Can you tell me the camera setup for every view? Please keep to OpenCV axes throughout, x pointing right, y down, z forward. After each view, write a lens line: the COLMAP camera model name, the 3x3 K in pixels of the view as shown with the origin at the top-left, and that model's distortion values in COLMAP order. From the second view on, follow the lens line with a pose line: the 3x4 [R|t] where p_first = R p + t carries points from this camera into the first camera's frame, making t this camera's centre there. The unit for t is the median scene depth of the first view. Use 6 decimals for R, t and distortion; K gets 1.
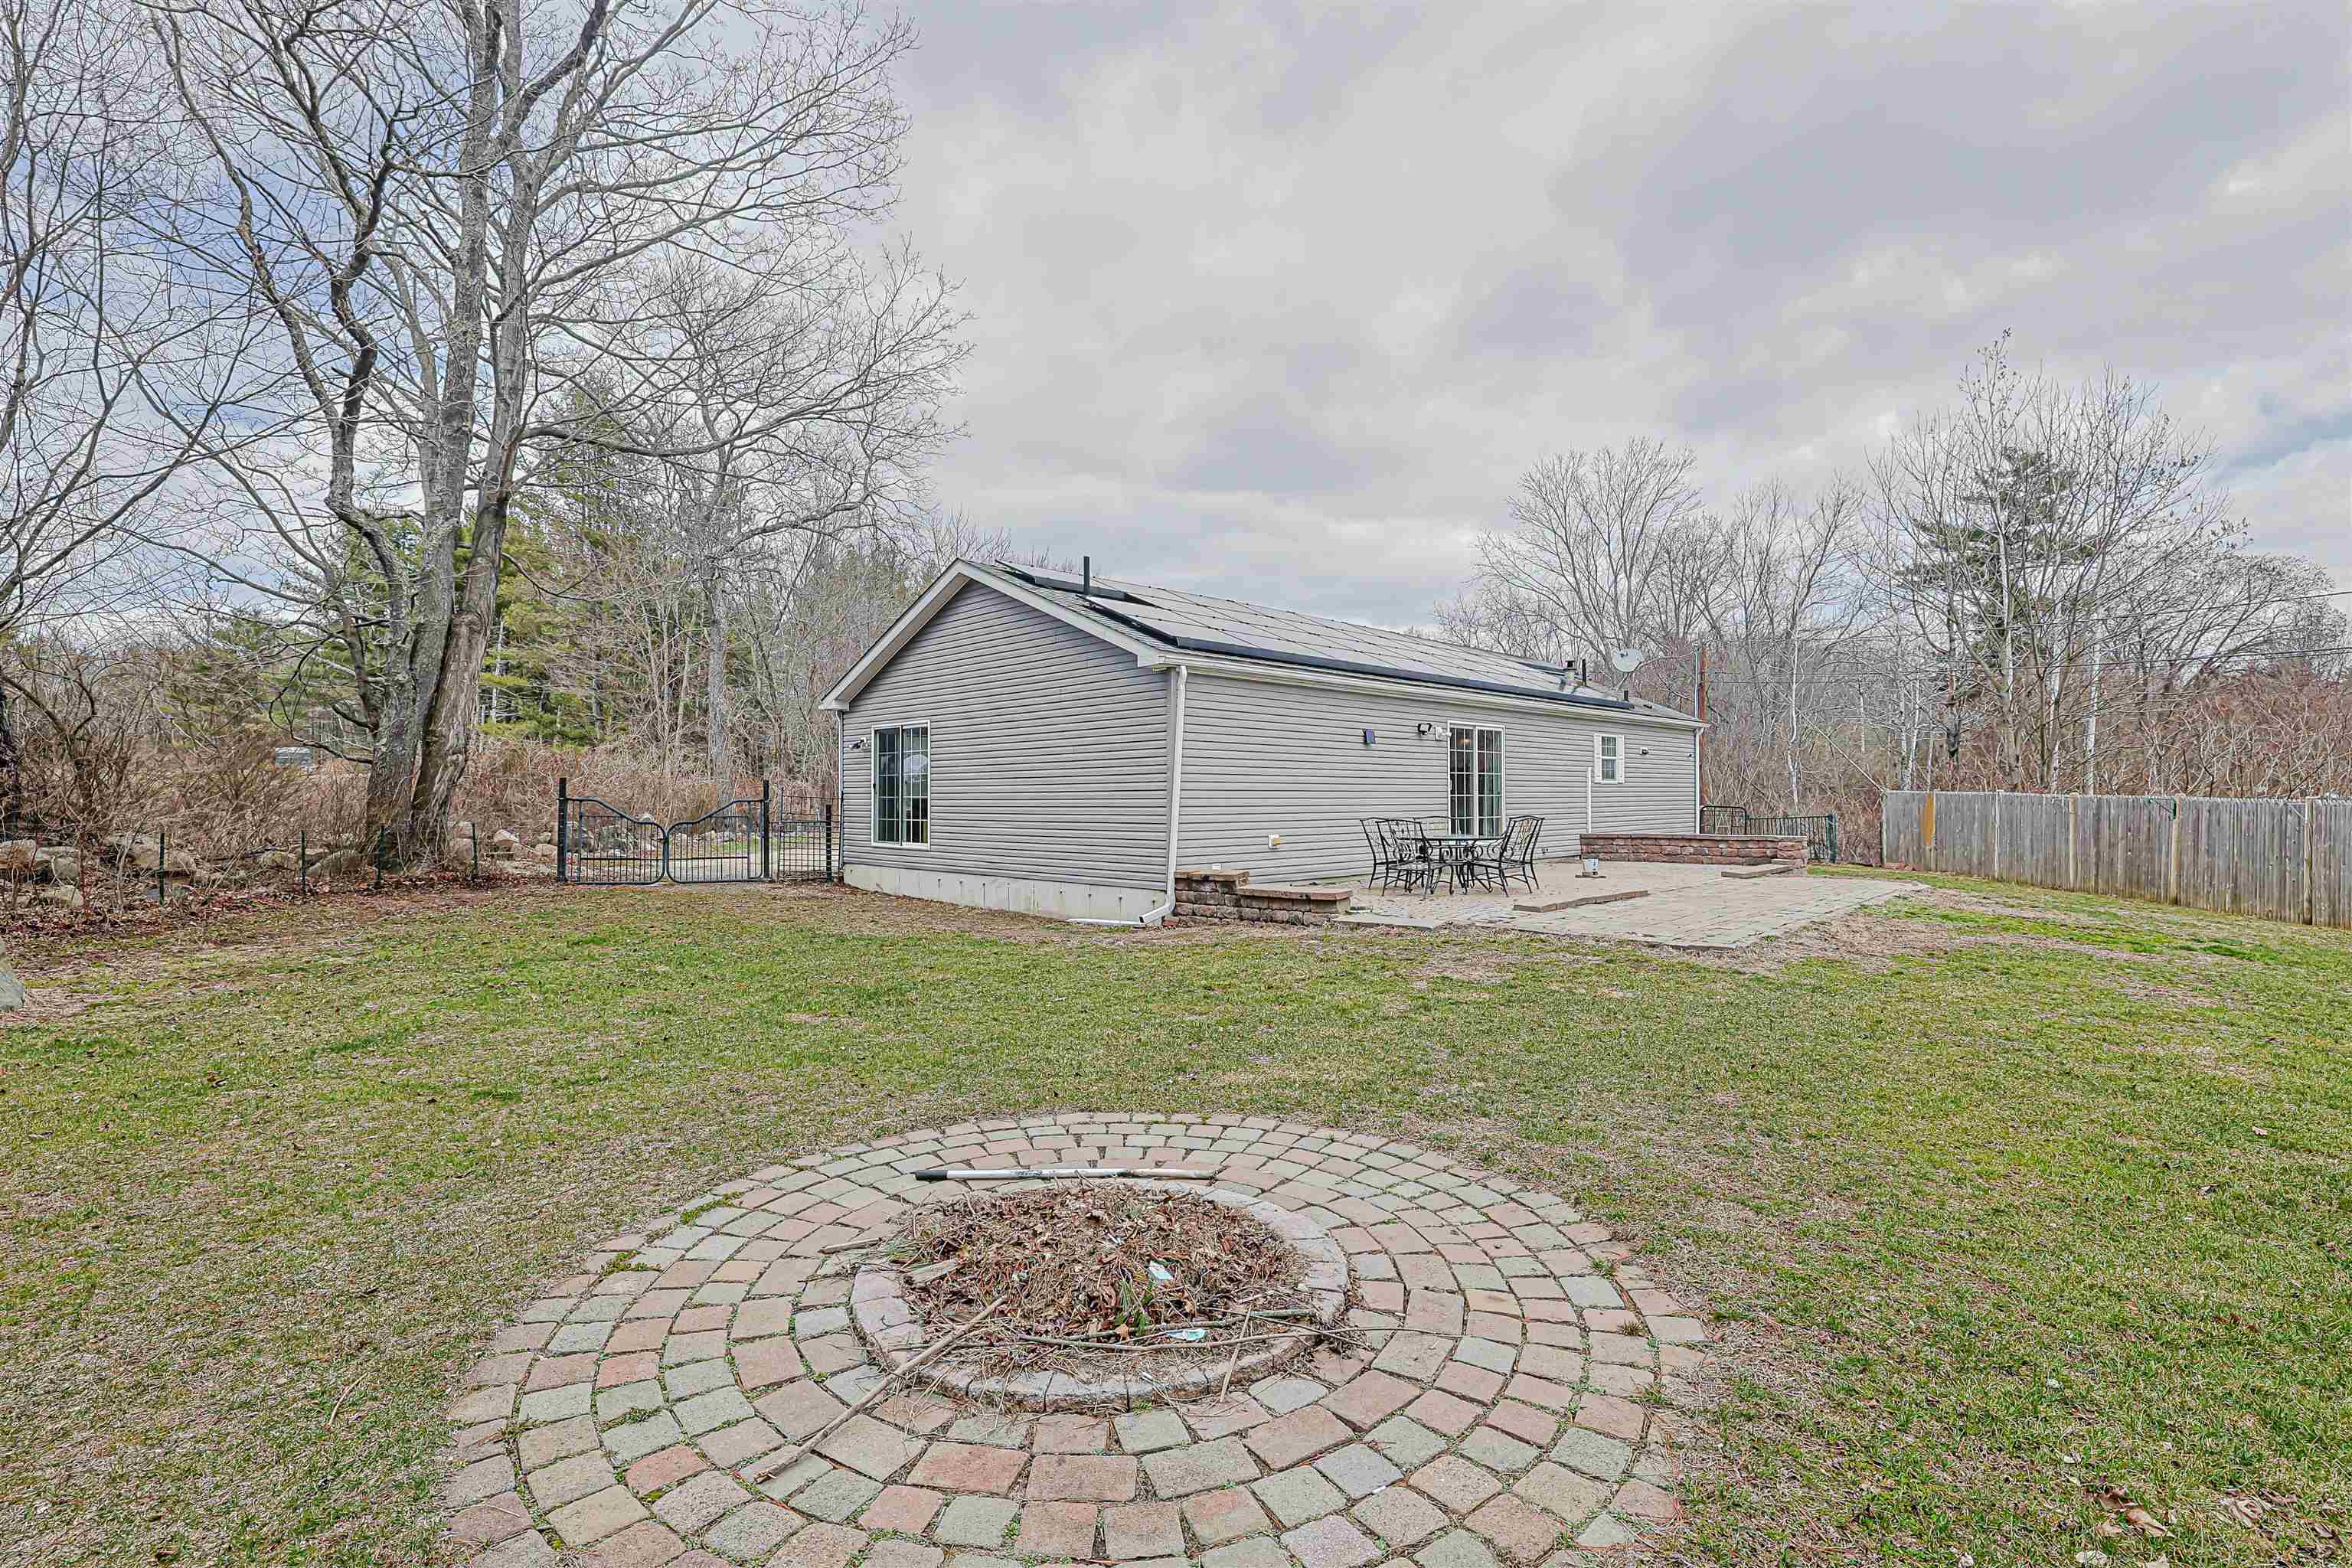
lens RADIAL K [[1073.5, 0, 1186.0], [0, 1073.5, 777.2], [0, 0, 1]] dist [-0.043513, 0.015512]
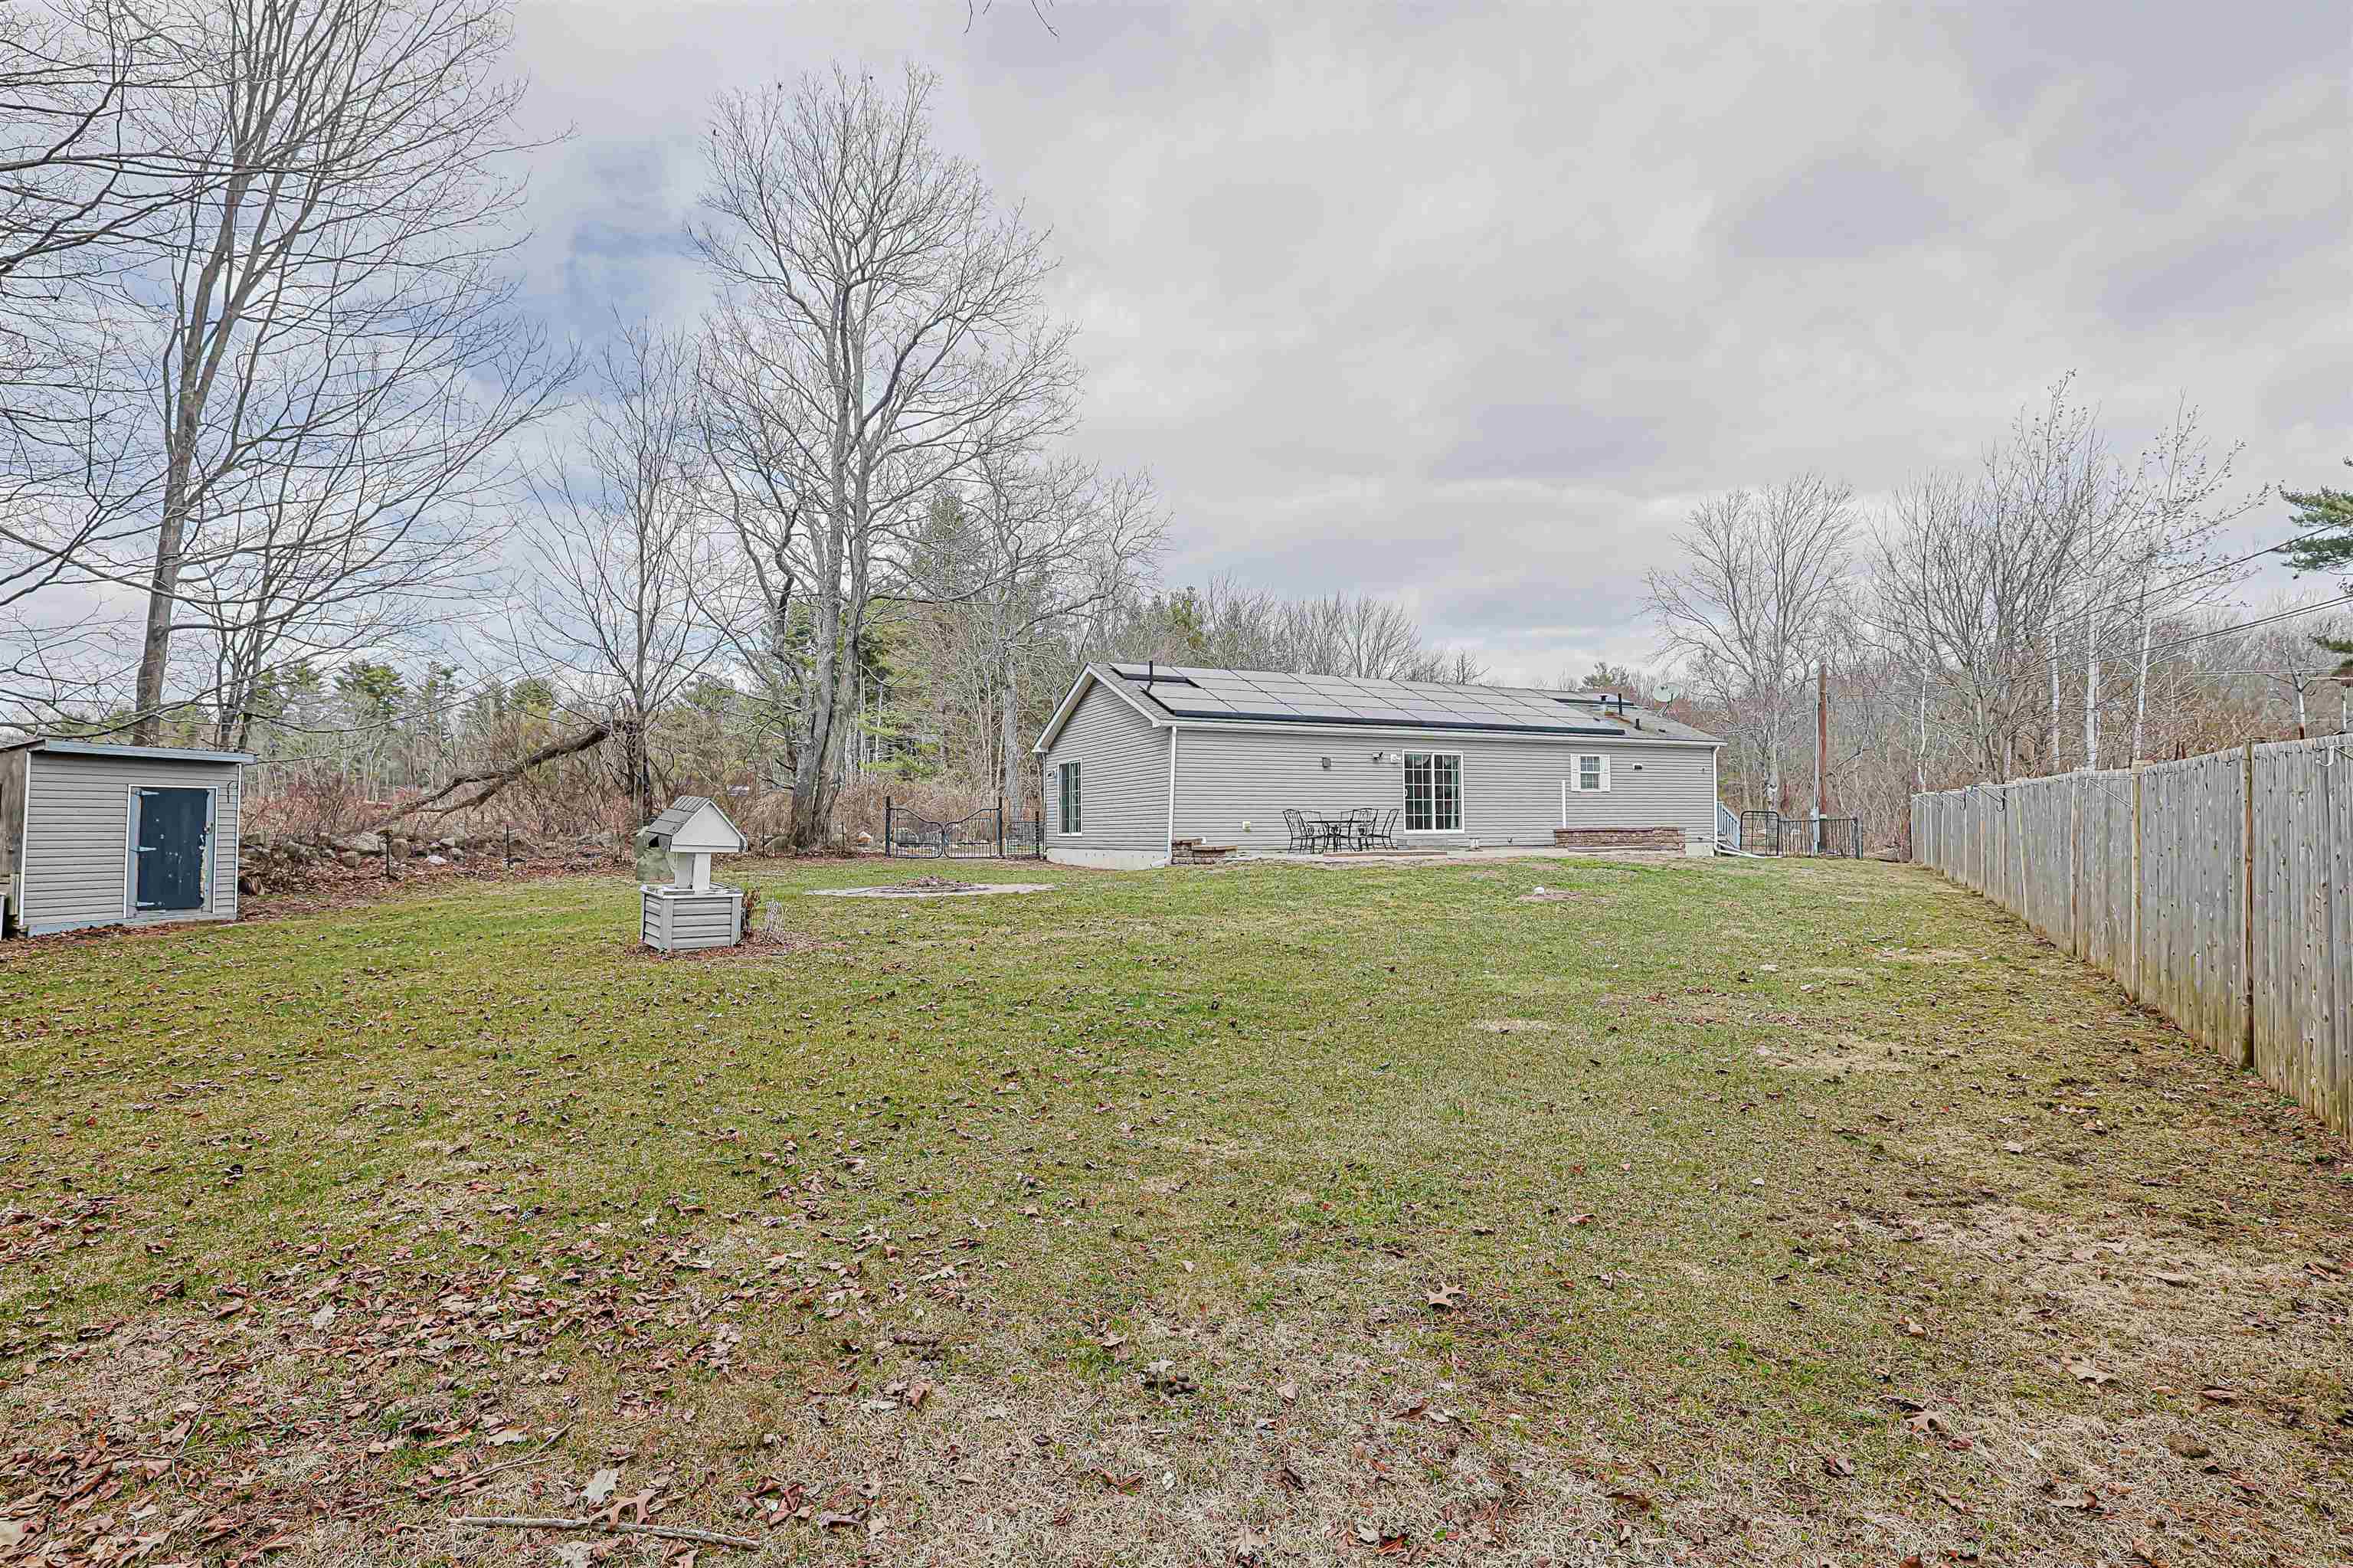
lens RADIAL K [[1074.0, 0, 1186.5], [0, 1074.0, 777.2], [0, 0, 1]] dist [-0.043513, 0.015512]
pose [[0.953207, -0.019905, -0.301662, 0.453243], [0.012169, 0.999548, -0.027503, 0.026166], [0.302073, 0.022546, 0.953018, -0.583692]]
